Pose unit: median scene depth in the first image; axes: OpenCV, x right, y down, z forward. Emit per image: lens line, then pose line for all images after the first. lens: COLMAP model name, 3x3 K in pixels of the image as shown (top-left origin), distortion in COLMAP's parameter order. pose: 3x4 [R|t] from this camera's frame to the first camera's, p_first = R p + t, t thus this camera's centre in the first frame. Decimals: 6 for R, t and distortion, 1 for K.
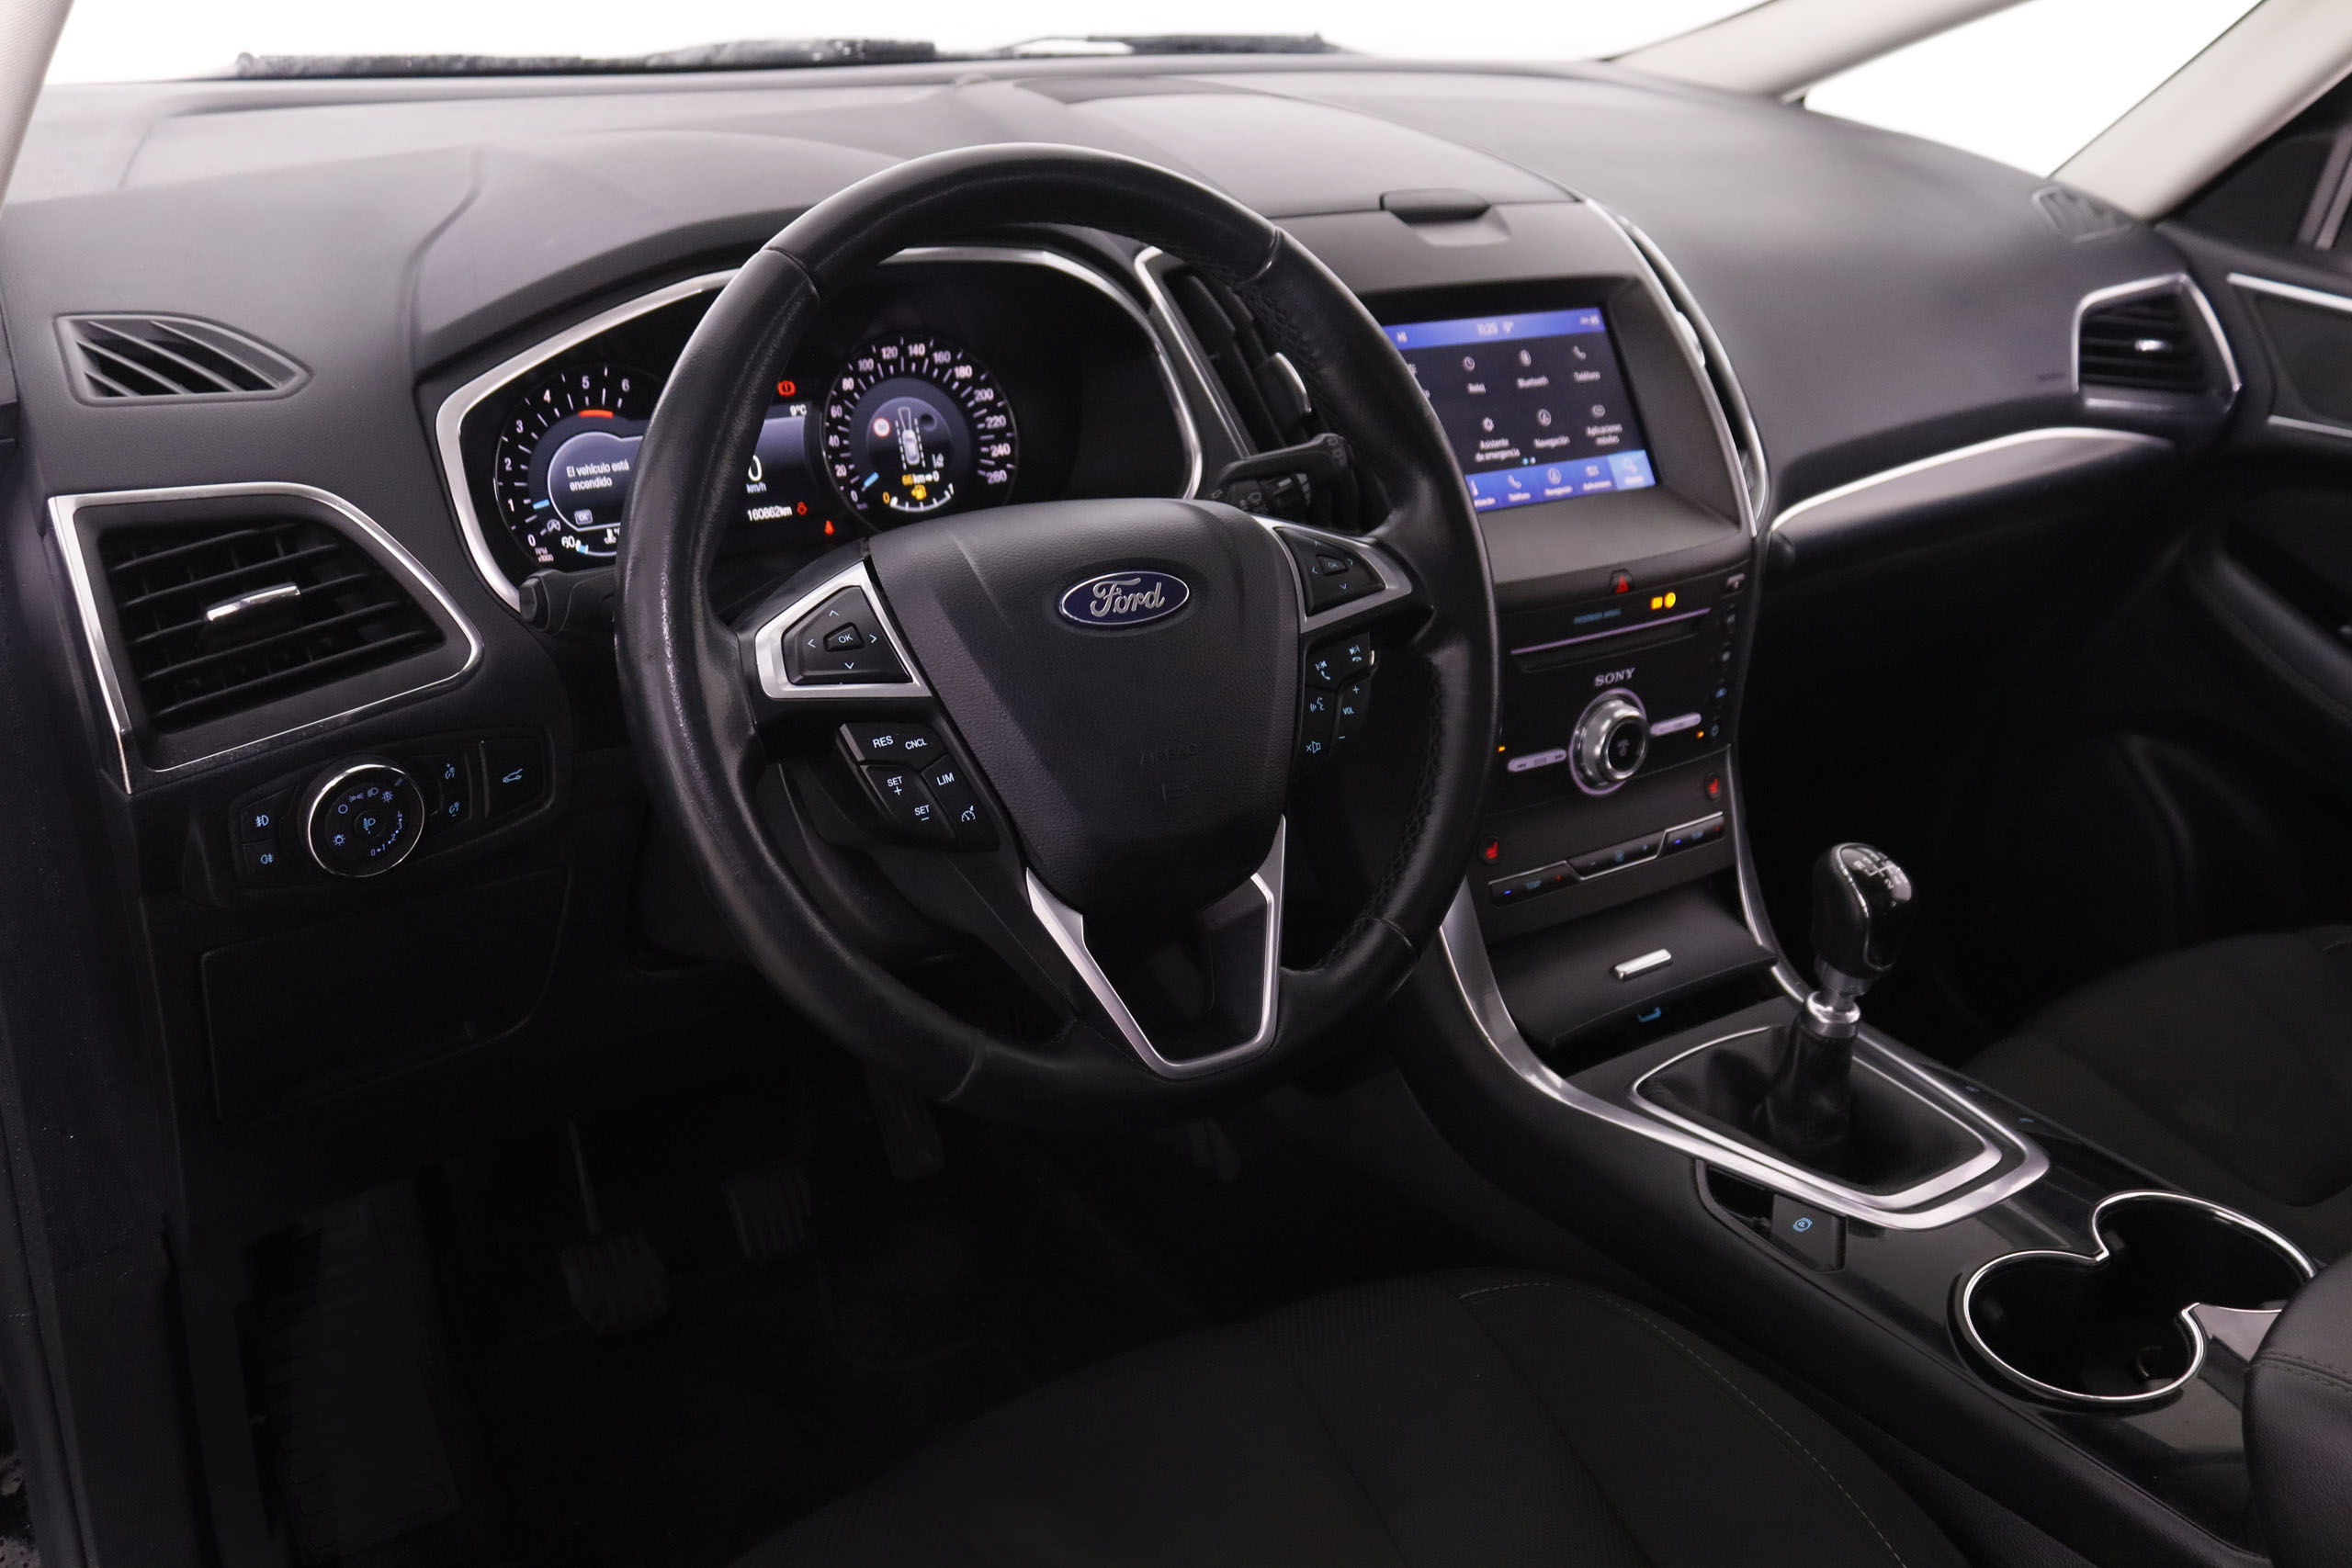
lens RADIAL K [[2232.6, 0, 1177.7], [0, 2232.6, 775.1], [0, 0, 1]] dist [-0.090613, 0.000000]
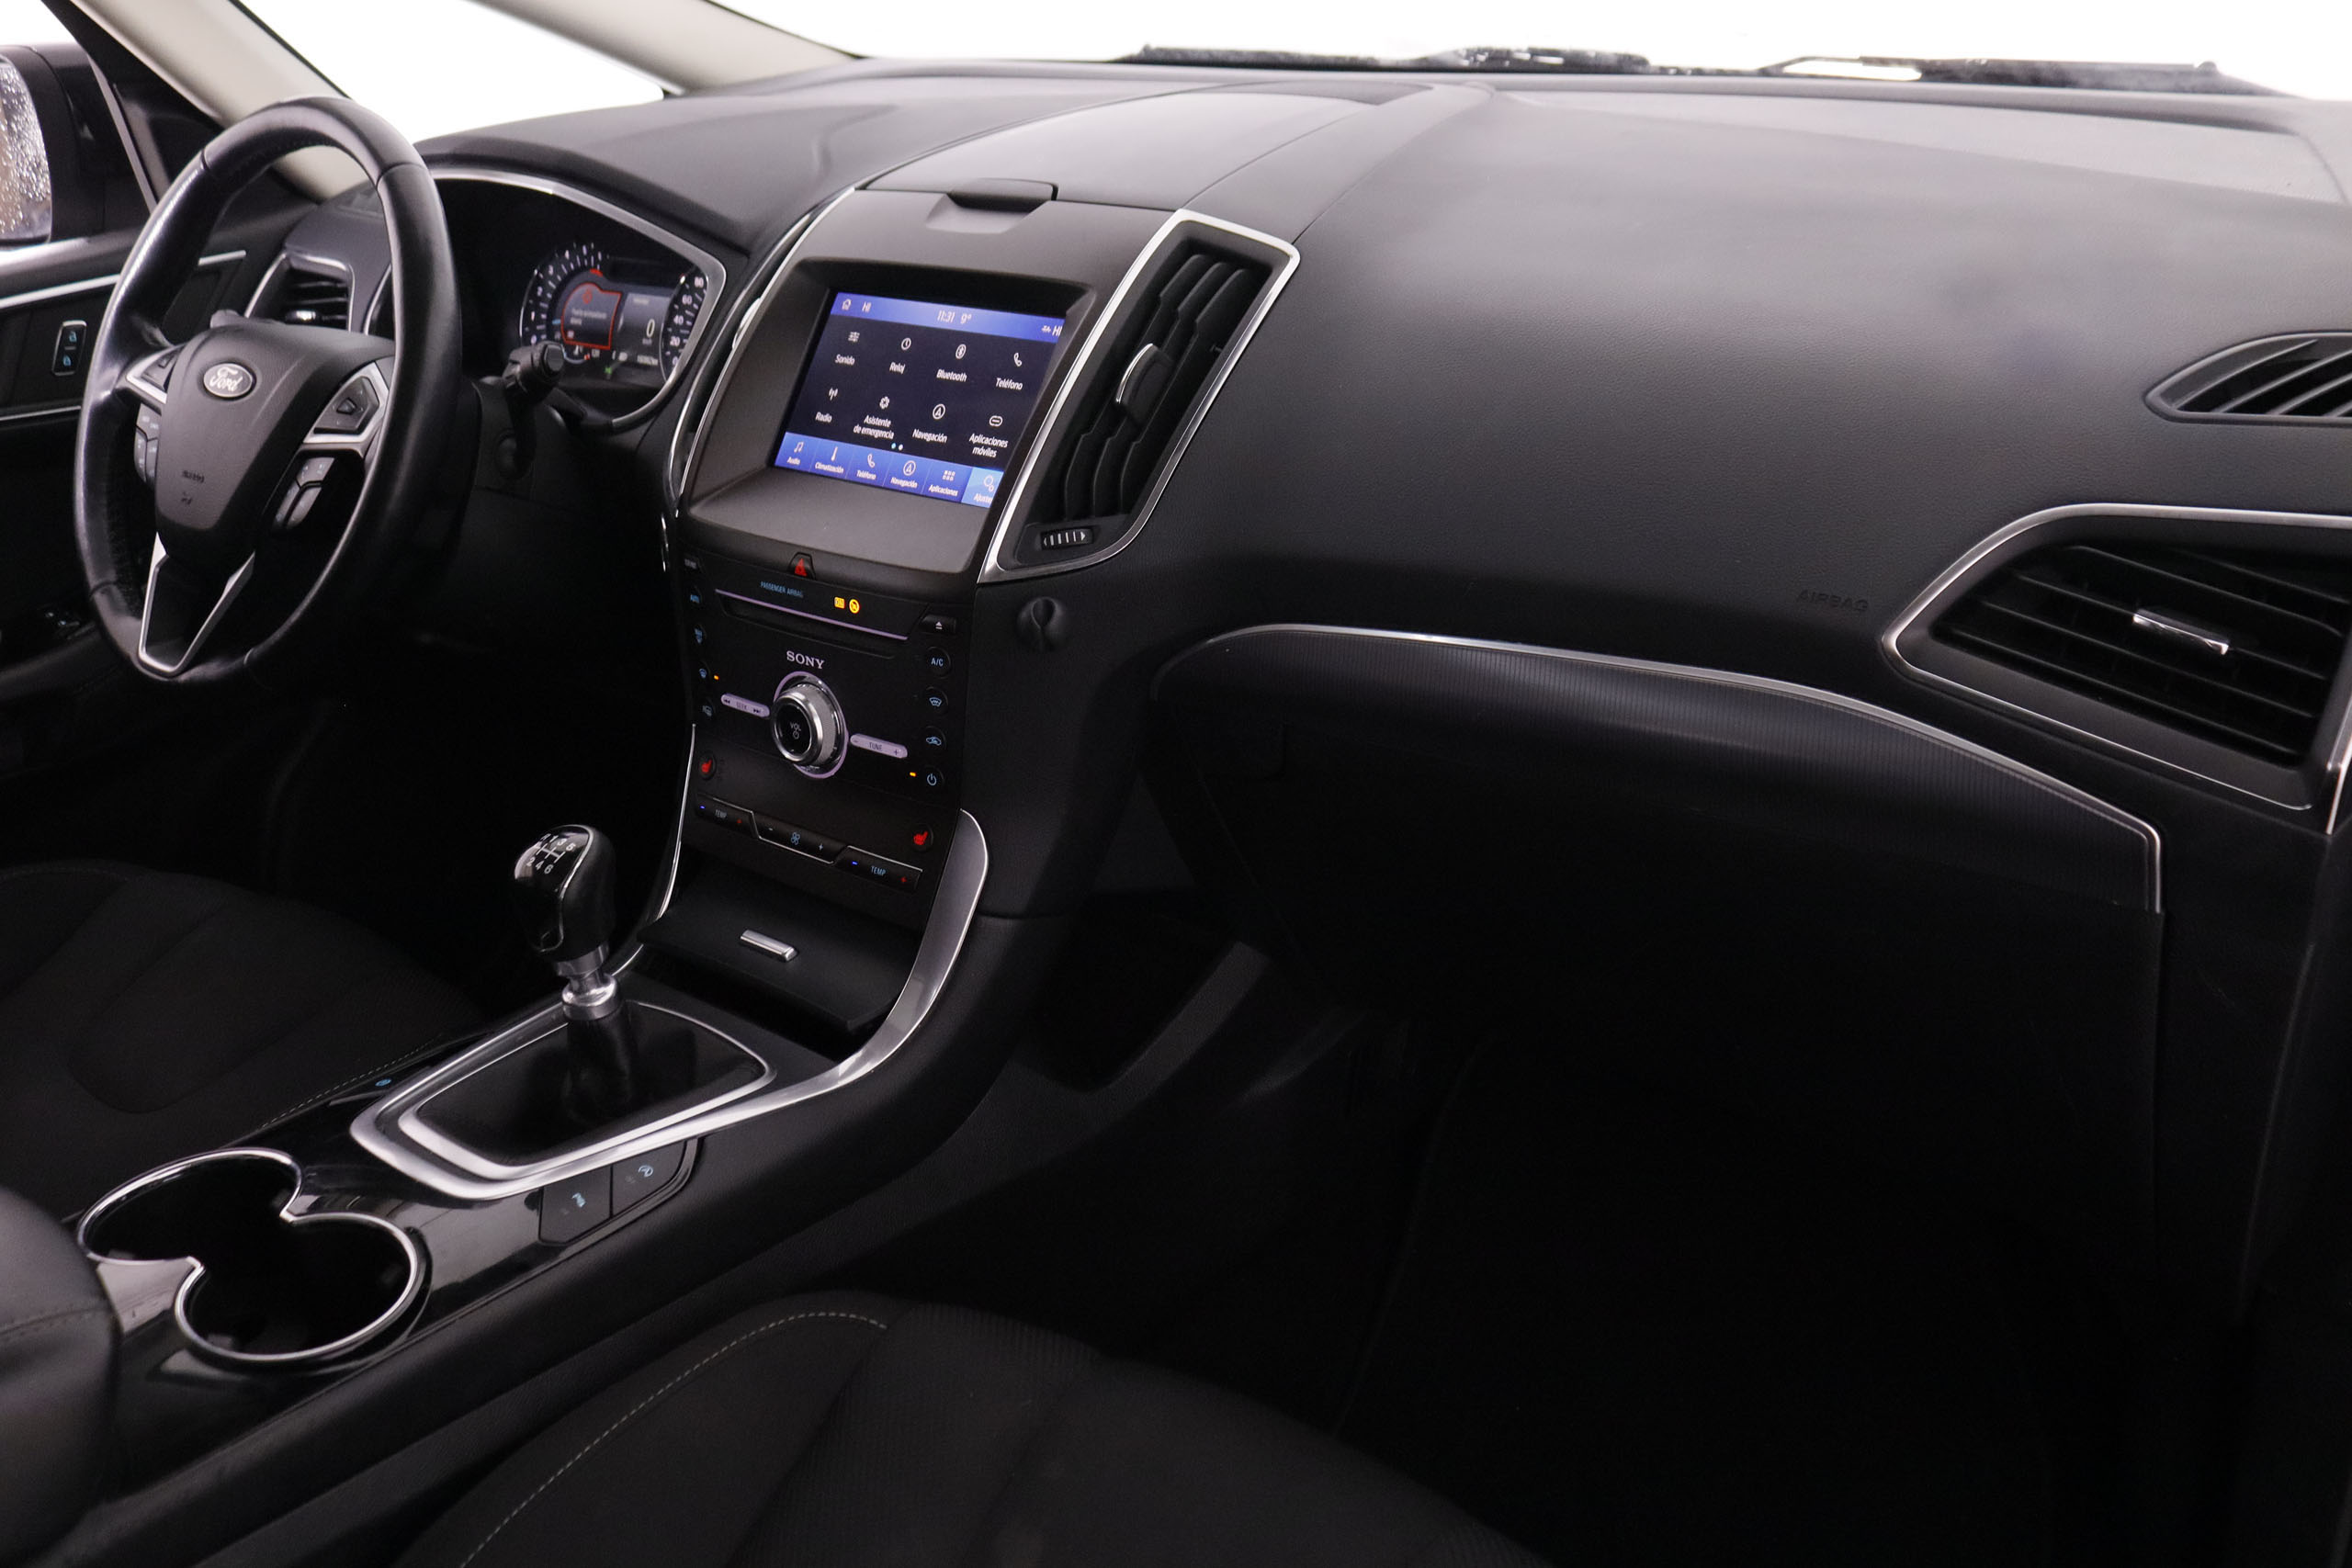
lens RADIAL K [[2151.7, 0, 1171.5], [0, 2151.7, 793.6], [0, 0, 1]] dist [-0.100513, 0.000000]
pose [[0.249133, 0.320518, -0.913893, 1.084901], [-0.325002, 0.916595, 0.232868, -0.254833], [0.912308, 0.239002, 0.332523, 0.805421]]
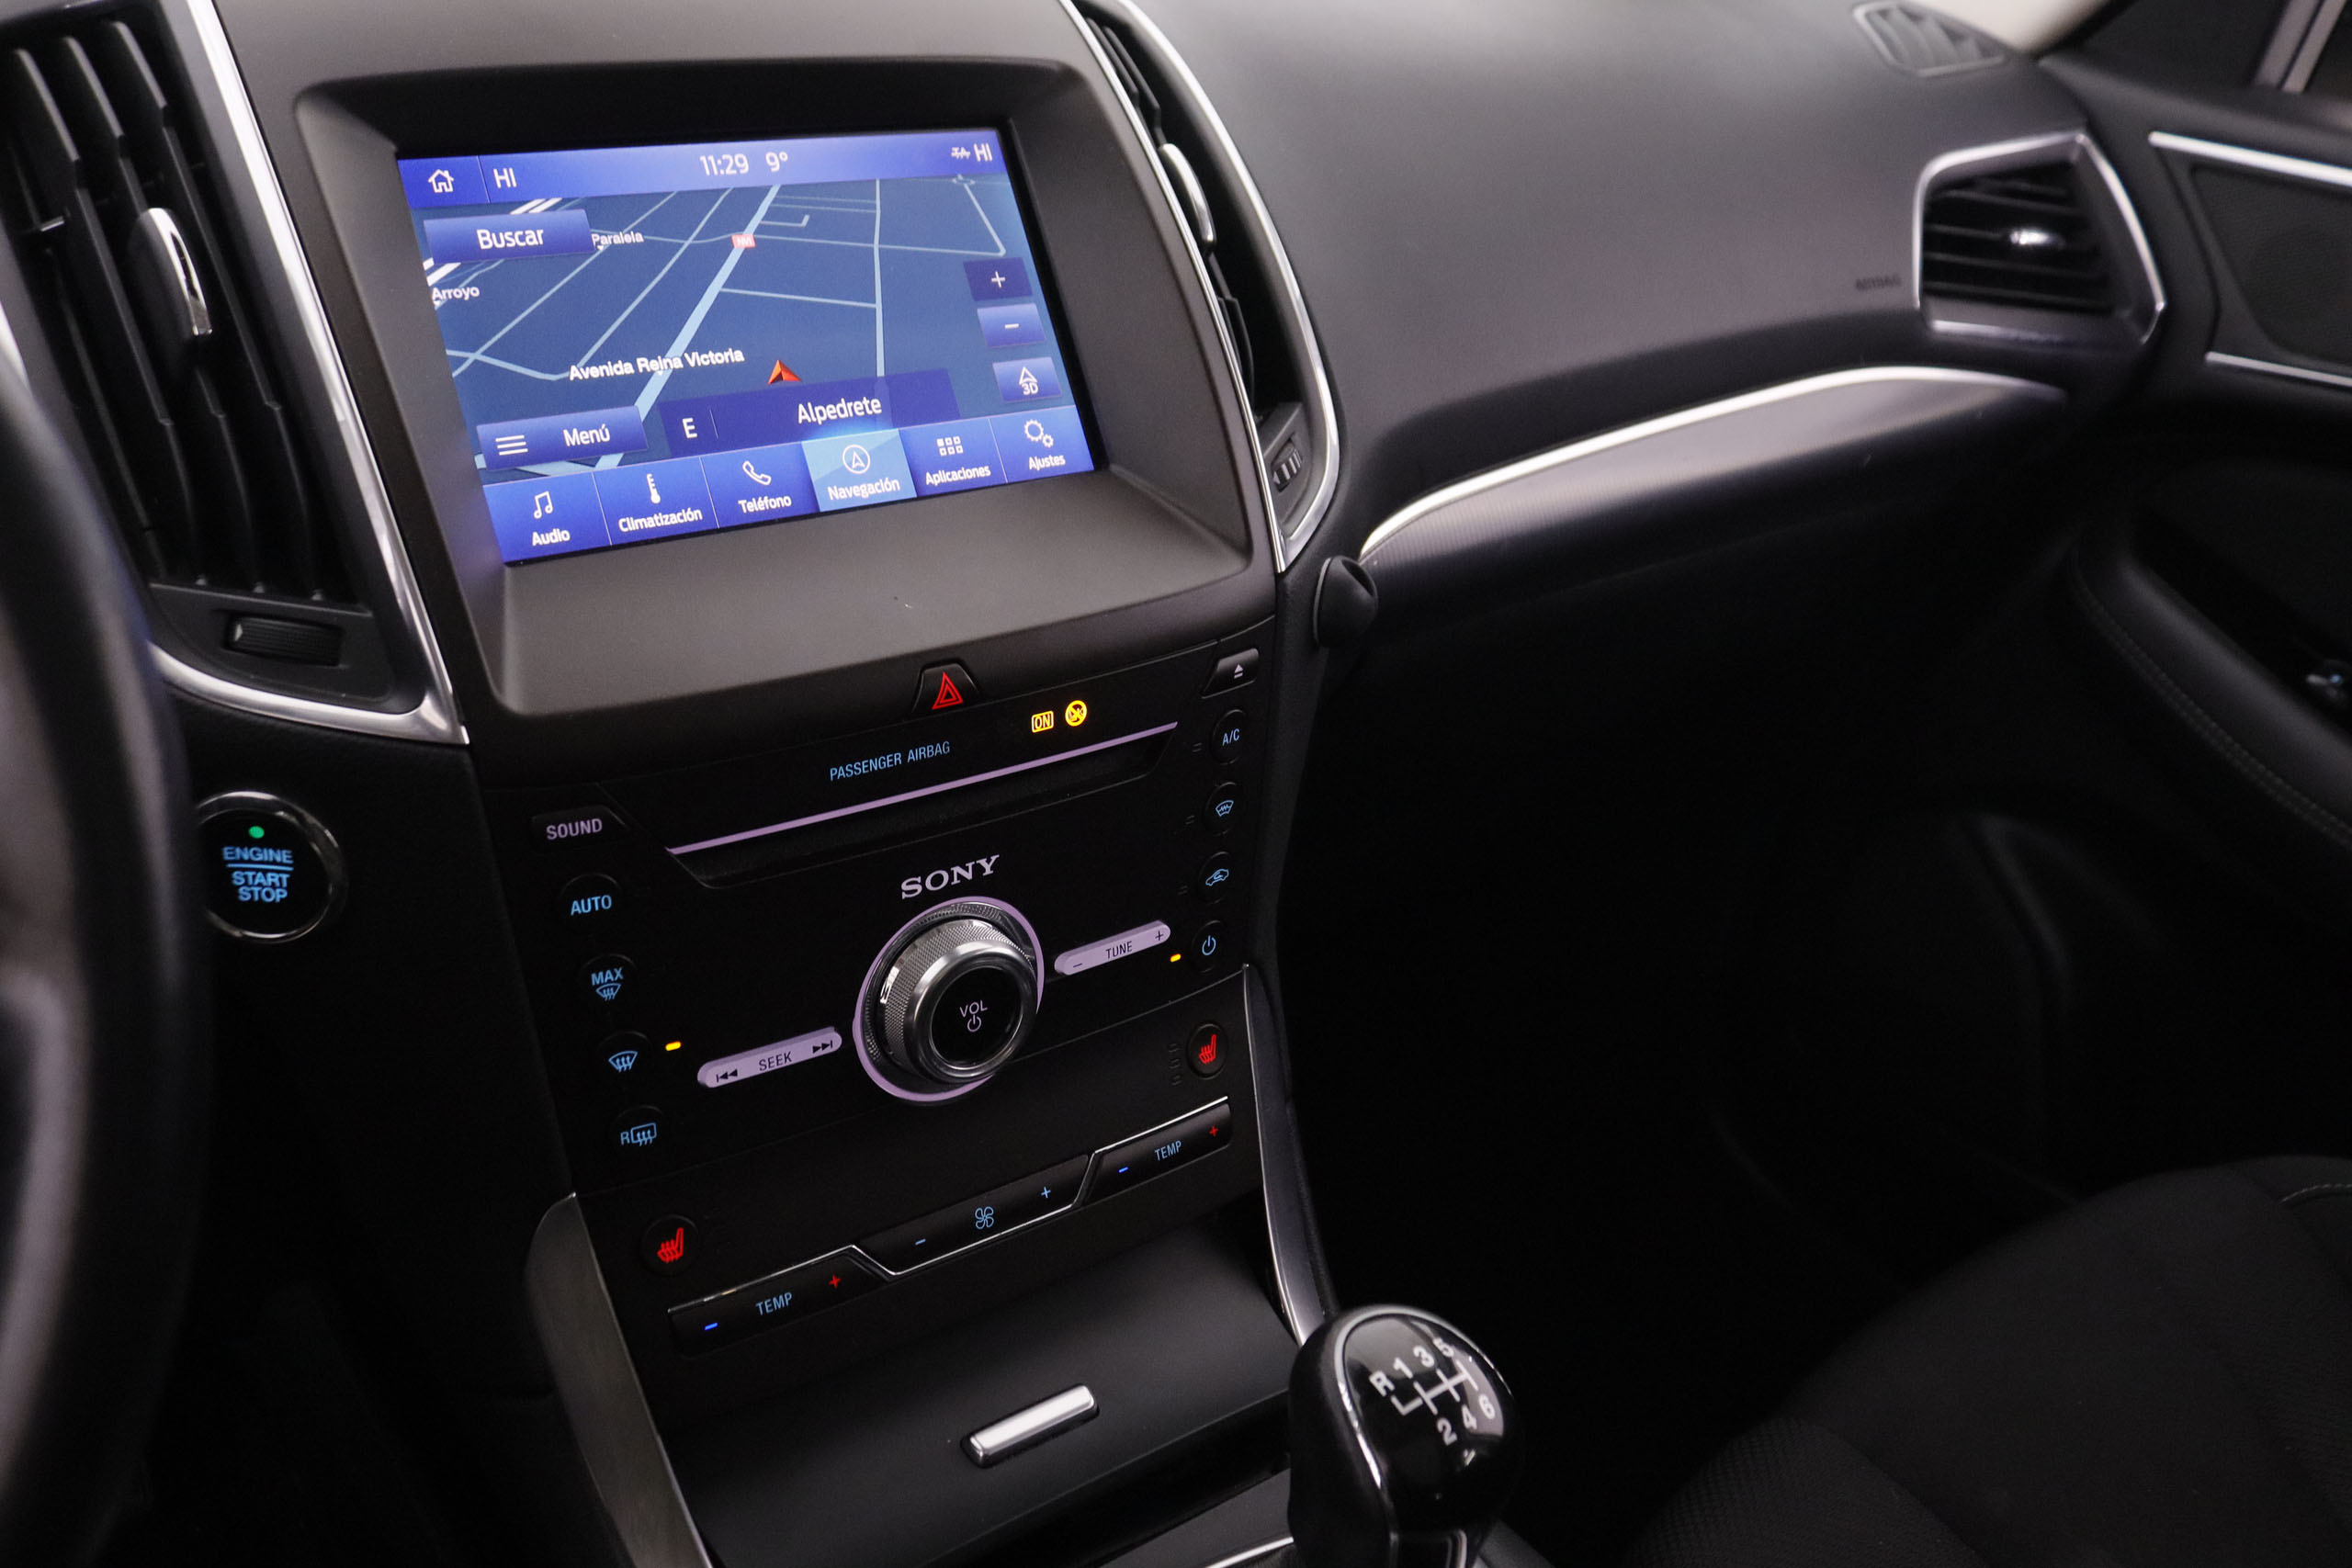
lens RADIAL K [[1994.0, 0, 1163.8], [0, 1994.0, 774.5], [0, 0, 1]] dist [-0.114192, 0.026689]
pose [[0.999754, 0.000508, 0.022156, 0.222773], [-0.001605, 0.998772, 0.049525, -0.084027], [-0.022104, -0.049549, 0.998527, 0.539749]]
